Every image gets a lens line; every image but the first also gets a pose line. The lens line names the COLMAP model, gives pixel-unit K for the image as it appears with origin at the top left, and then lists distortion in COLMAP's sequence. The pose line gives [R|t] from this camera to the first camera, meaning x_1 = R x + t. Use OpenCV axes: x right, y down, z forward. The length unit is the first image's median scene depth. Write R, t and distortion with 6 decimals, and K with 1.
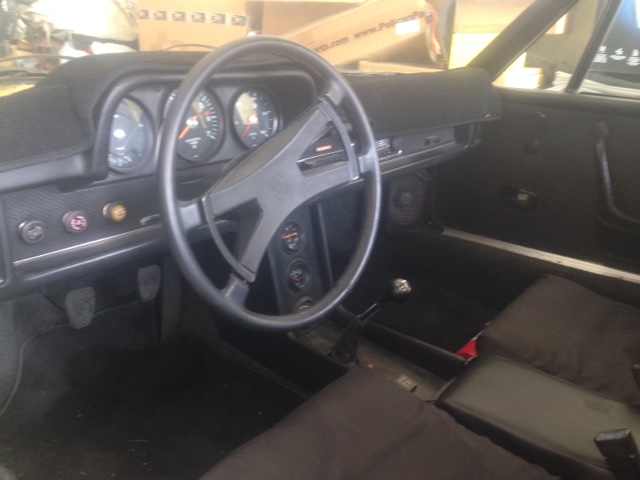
lens RADIAL K [[599.9, 0, 321.2], [0, 599.9, 239.2], [0, 0, 1]] dist [0.010162, 0.000000]
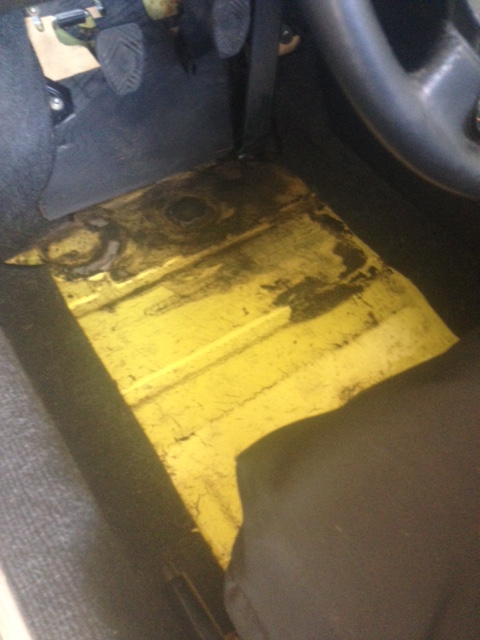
lens RADIAL K [[599.9, 0, 240.1], [0, 599.9, 321.3], [0, 0, 1]] dist [0.010162, 0.000000]
pose [[0.956911, 0.197056, -0.213284, -0.094150], [-0.064498, 0.860386, 0.505546, 0.024112], [0.283127, -0.470006, 0.836022, 0.373029]]
